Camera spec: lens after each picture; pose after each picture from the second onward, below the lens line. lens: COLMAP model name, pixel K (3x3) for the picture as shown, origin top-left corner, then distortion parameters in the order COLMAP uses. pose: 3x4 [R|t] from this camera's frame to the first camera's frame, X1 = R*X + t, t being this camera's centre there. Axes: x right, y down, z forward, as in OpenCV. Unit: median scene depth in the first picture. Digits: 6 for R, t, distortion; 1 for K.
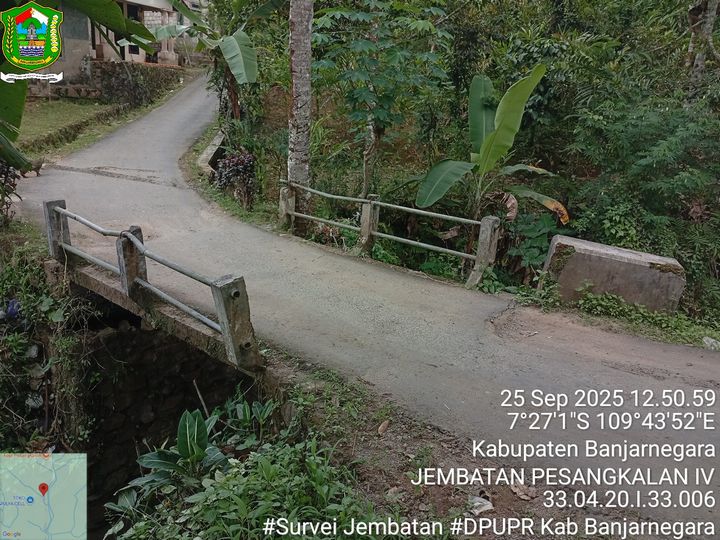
lens RADIAL K [[551.2, 0, 362.2], [0, 551.2, 273.1], [0, 0, 1]] dist [0.058475, -0.131457]
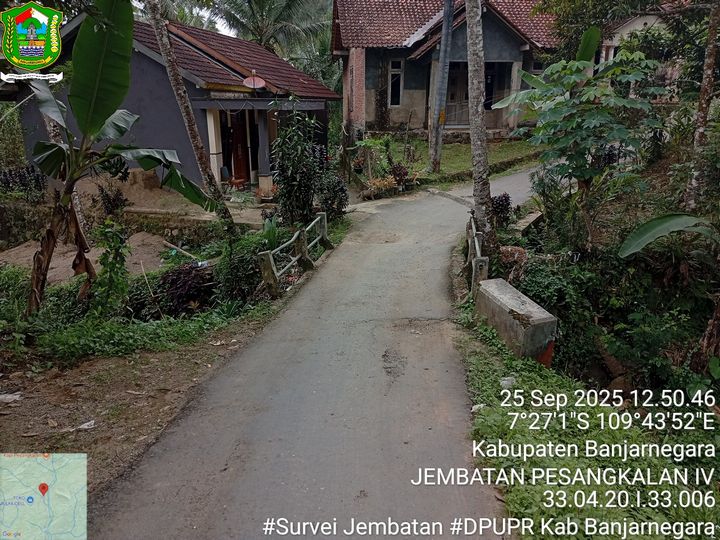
lens RADIAL K [[551.2, 0, 352.7], [0, 551.2, 277.4], [0, 0, 1]] dist [0.058475, -0.131457]
pose [[0.531523, 0.184923, -0.826612, 1.064473], [-0.208286, 0.974449, 0.084066, -0.092874], [0.821036, 0.127489, 0.556458, 0.027302]]
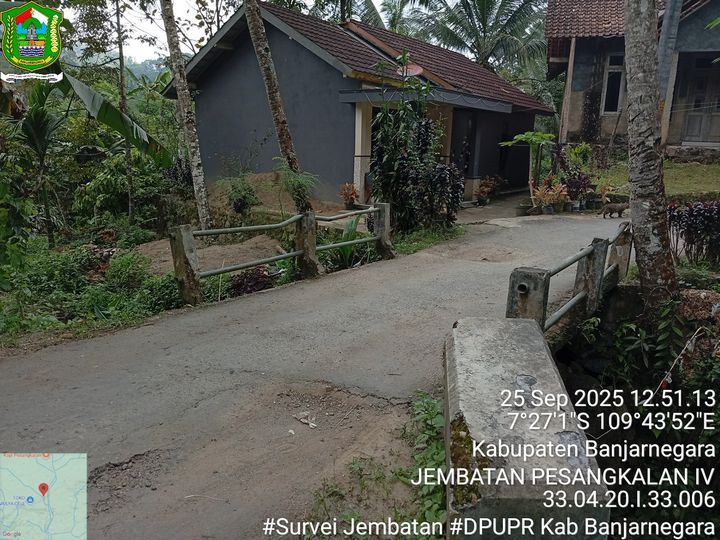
lens RADIAL K [[551.2, 0, 357.0], [0, 551.2, 275.3], [0, 0, 1]] dist [0.058475, -0.131457]
pose [[0.137196, 0.160323, -0.977484, 0.667493], [-0.302978, 0.946312, 0.112685, -0.095816], [0.943070, 0.280696, 0.178404, 0.691429]]
